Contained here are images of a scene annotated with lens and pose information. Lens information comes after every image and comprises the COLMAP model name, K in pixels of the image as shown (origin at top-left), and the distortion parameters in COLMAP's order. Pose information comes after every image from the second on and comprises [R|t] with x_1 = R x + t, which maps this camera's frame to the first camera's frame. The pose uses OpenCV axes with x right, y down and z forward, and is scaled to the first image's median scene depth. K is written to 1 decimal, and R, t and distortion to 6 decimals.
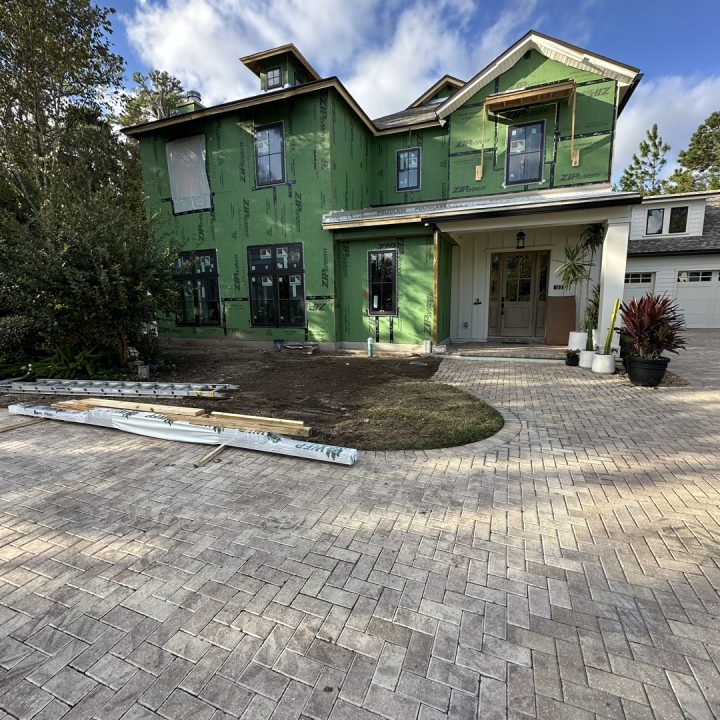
lens RADIAL K [[374.2, 0, 366.1], [0, 374.2, 360.1], [0, 0, 1]] dist [-0.004478, 0.000277]
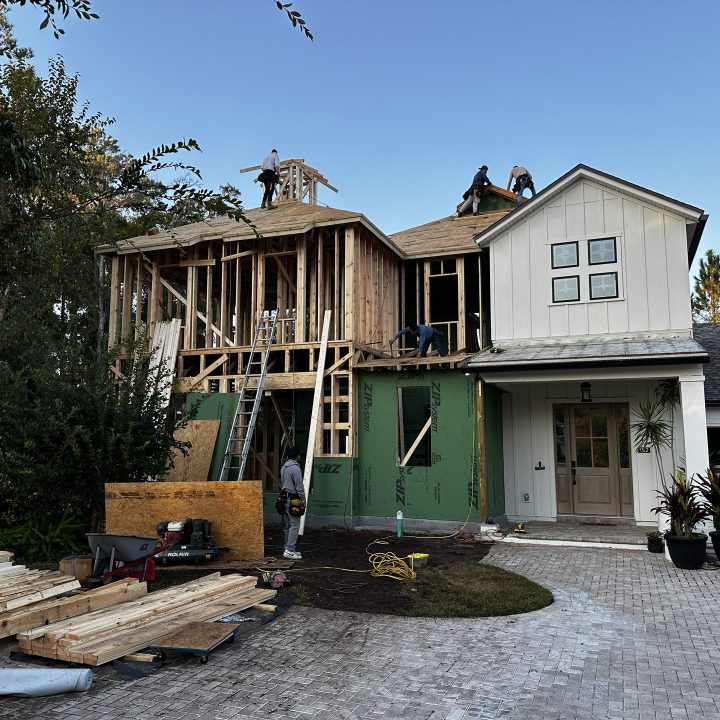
lens RADIAL K [[653.3, 0, 350.8], [0, 653.3, 369.4], [0, 0, 1]] dist [-0.012371, -0.025665]
pose [[0.999444, 0.017938, -0.028098, -0.051432], [-0.024998, 0.960922, -0.275687, 0.029483], [0.022054, 0.276236, 0.960837, -0.345112]]
